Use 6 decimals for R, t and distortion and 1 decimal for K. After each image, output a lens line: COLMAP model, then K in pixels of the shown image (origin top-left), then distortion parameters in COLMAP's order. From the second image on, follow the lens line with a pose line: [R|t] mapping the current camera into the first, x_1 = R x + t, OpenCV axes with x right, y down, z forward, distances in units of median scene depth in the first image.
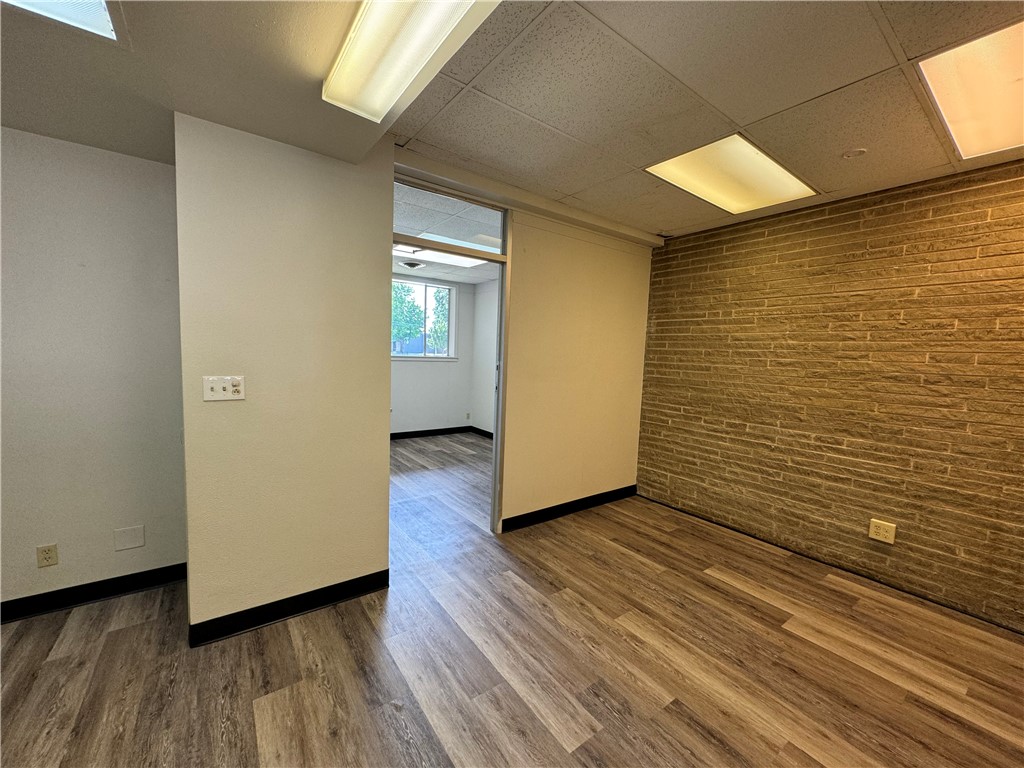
lens RADIAL K [[409.6, 0, 512.3], [0, 409.6, 383.5], [0, 0, 1]] dist [-0.001660, 0.000687]
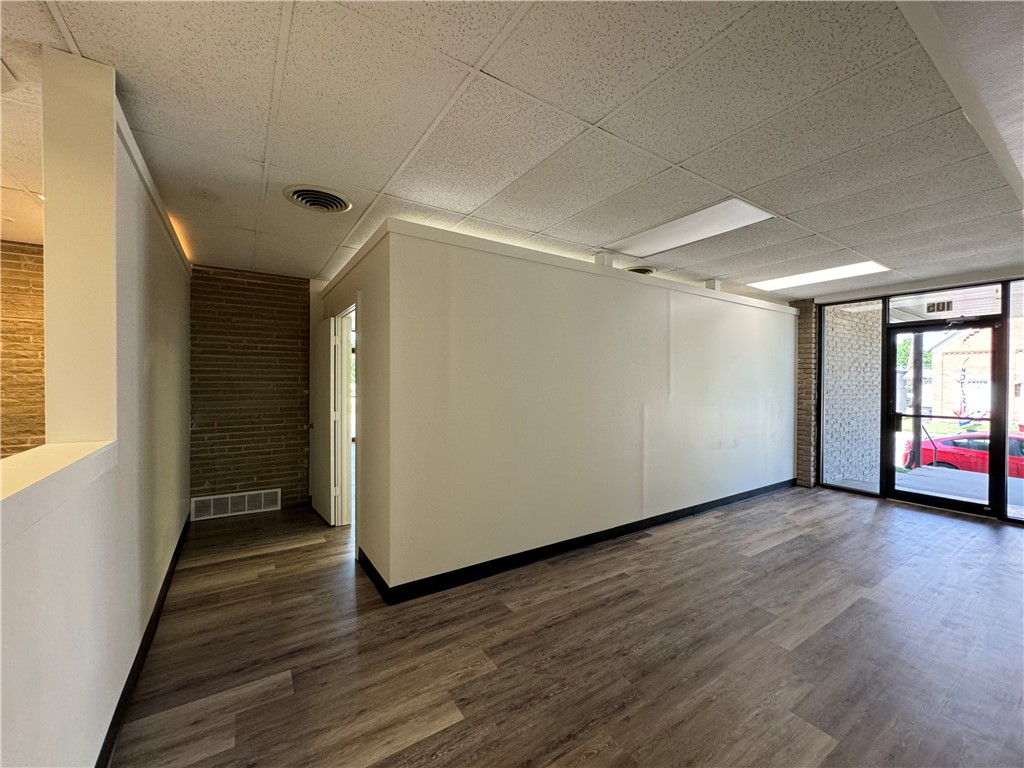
lens RADIAL K [[409.6, 0, 510.8], [0, 409.6, 384.5], [0, 0, 1]] dist [-0.001660, 0.000687]
pose [[0.051834, -0.043972, 0.997687, -0.254841], [0.073180, 0.996512, 0.040118, 0.025087], [-0.995971, 0.070931, 0.054871, -0.402816]]
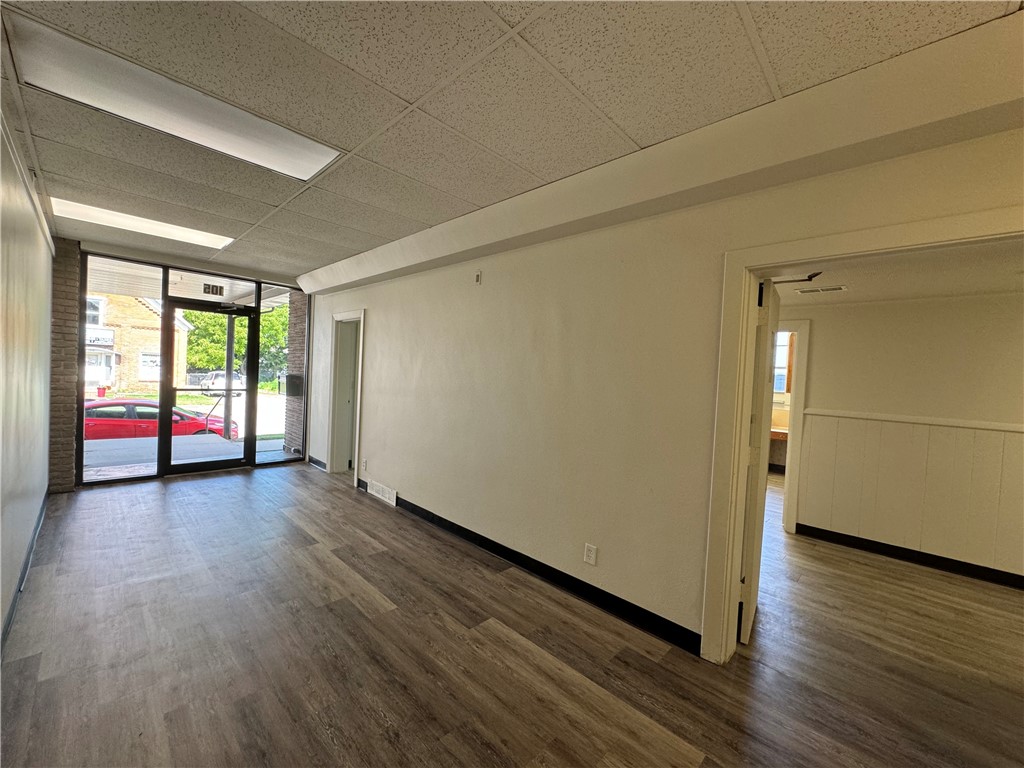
lens RADIAL K [[409.6, 0, 513.3], [0, 409.6, 384.5], [0, 0, 1]] dist [-0.001660, 0.000687]
pose [[-0.981722, -0.079379, -0.172974, 0.308164], [-0.096865, 0.990744, 0.095098, 0.020627], [0.163824, 0.110115, -0.980325, -0.094873]]
